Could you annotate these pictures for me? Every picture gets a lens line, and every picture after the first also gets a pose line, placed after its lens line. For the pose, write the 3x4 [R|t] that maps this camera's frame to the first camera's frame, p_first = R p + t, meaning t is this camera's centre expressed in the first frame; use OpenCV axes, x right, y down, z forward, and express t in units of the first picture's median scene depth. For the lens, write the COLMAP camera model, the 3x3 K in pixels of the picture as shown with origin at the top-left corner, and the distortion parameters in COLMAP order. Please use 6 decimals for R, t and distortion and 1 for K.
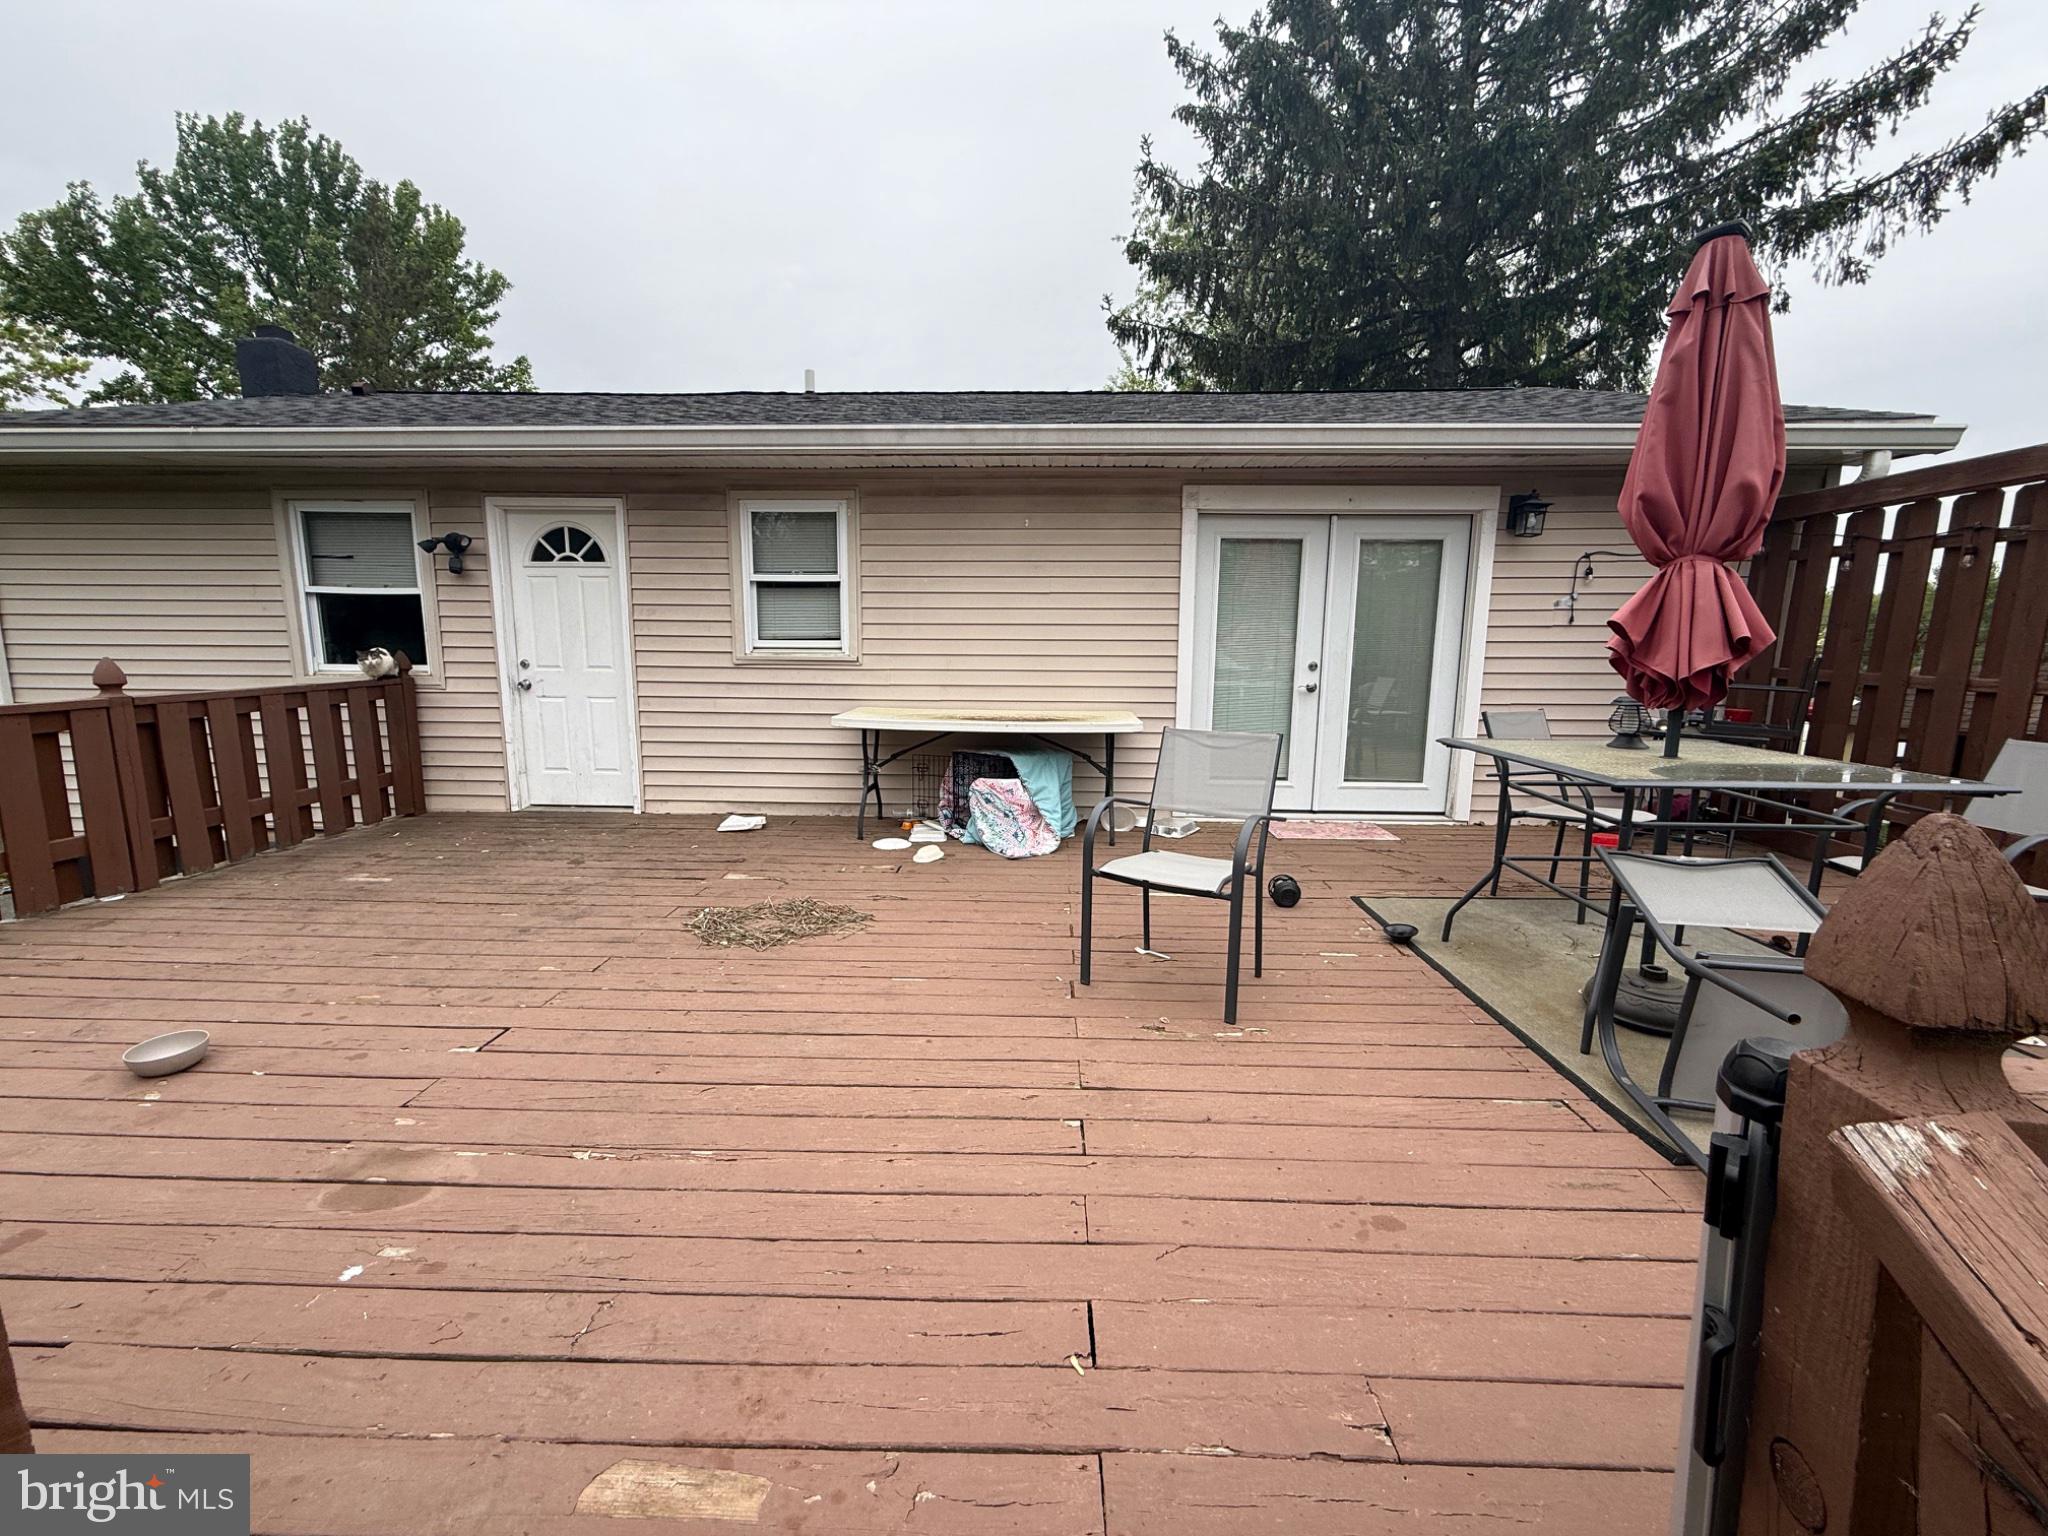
lens RADIAL K [[789.7, 0, 998.9], [0, 789.7, 789.2], [0, 0, 1]] dist [-0.004694, -0.000484]
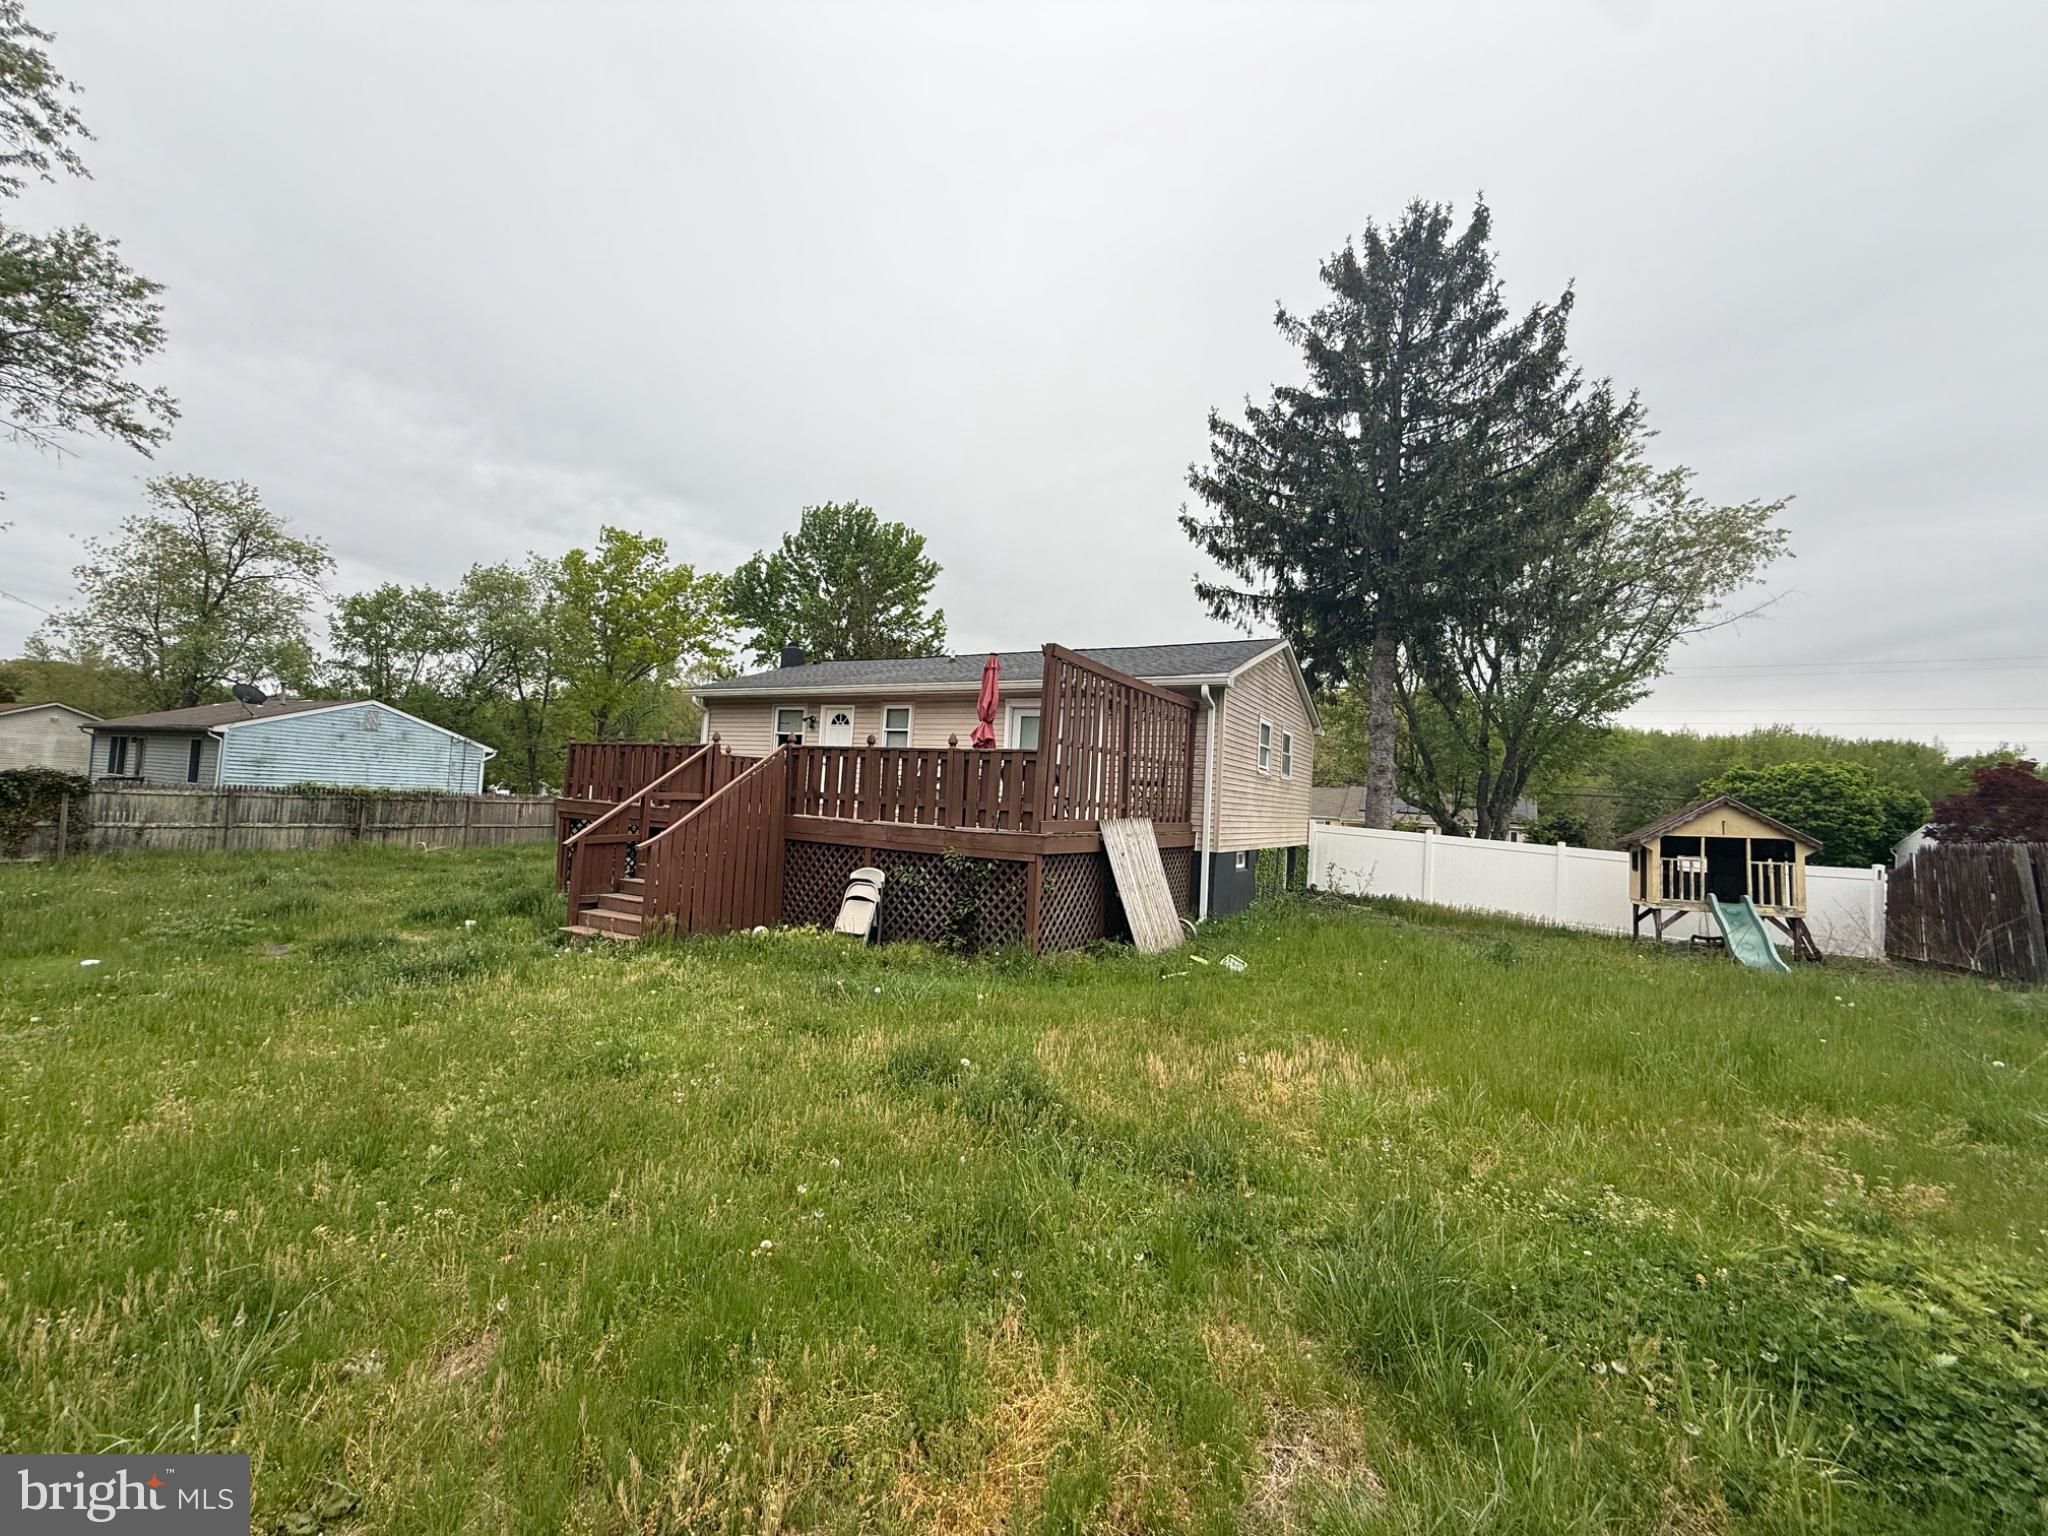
lens RADIAL K [[816.3, 0, 1038.2], [0, 816.3, 764.9], [0, 0, 1]] dist [0.010235, 0.000043]
pose [[0.890350, 0.020450, -0.454818, 0.412637], [-0.127594, 0.970165, -0.206156, 0.109783], [0.437032, 0.241583, 0.866395, -0.360477]]
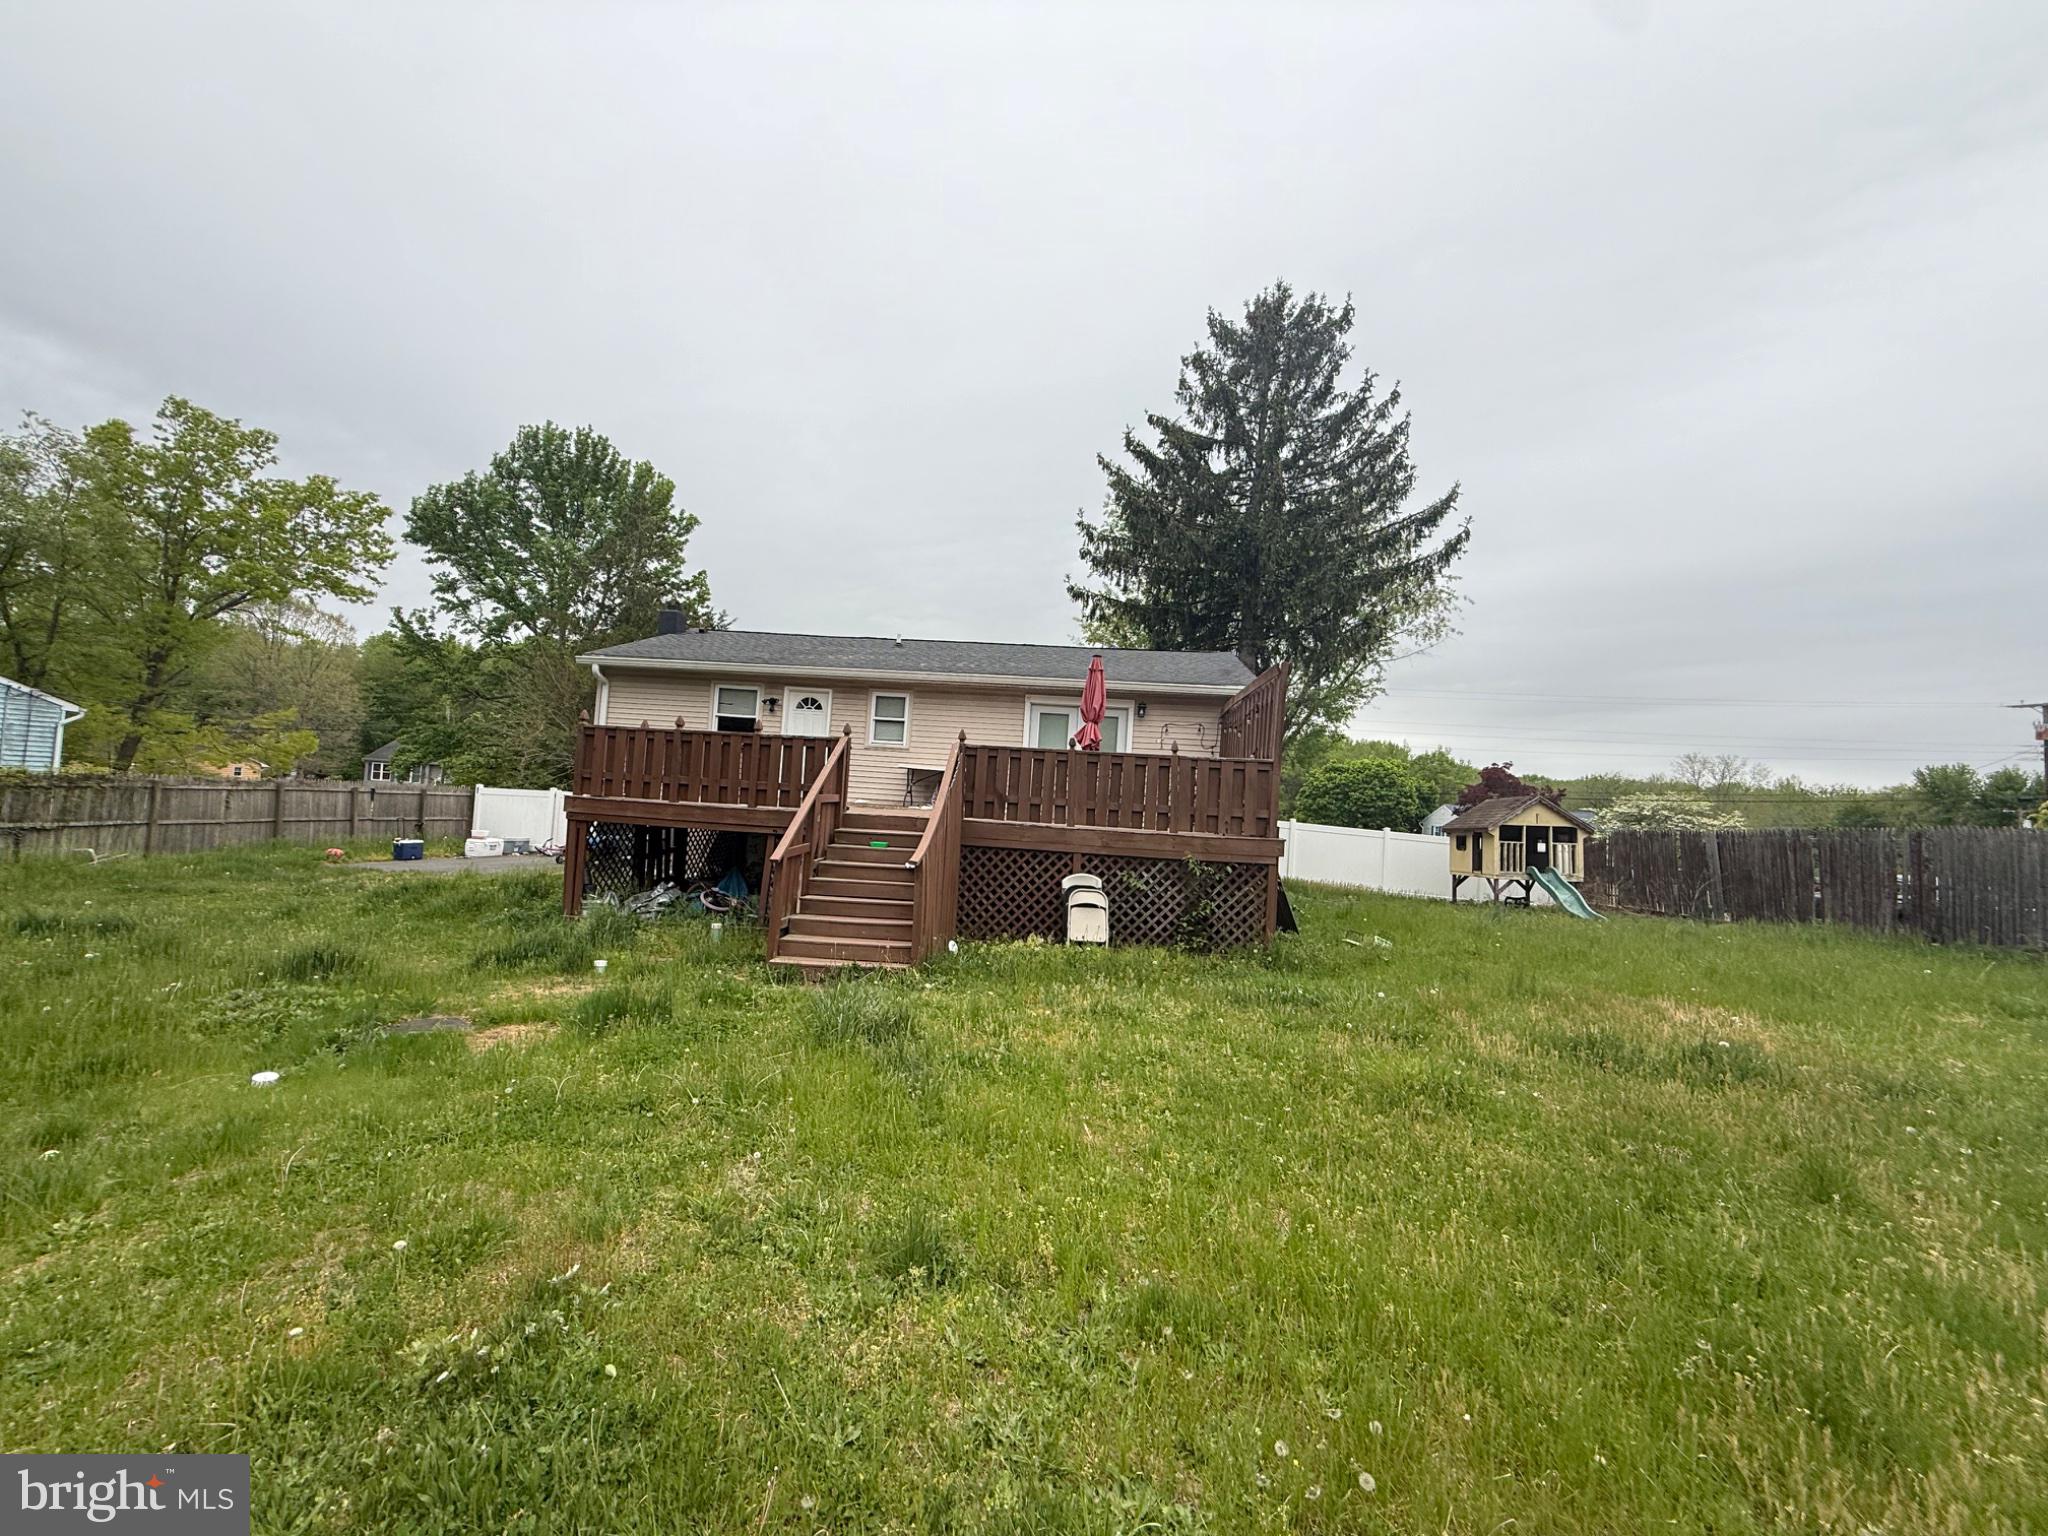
lens RADIAL K [[815.2, 0, 1021.0], [0, 815.2, 769.1], [0, 0, 1]] dist [-0.001119, 0.000285]
pose [[0.997797, 0.050490, -0.043022, 0.086578], [-0.058591, 0.974913, -0.214738, 0.126422], [0.031100, 0.216786, 0.975724, -0.447295]]
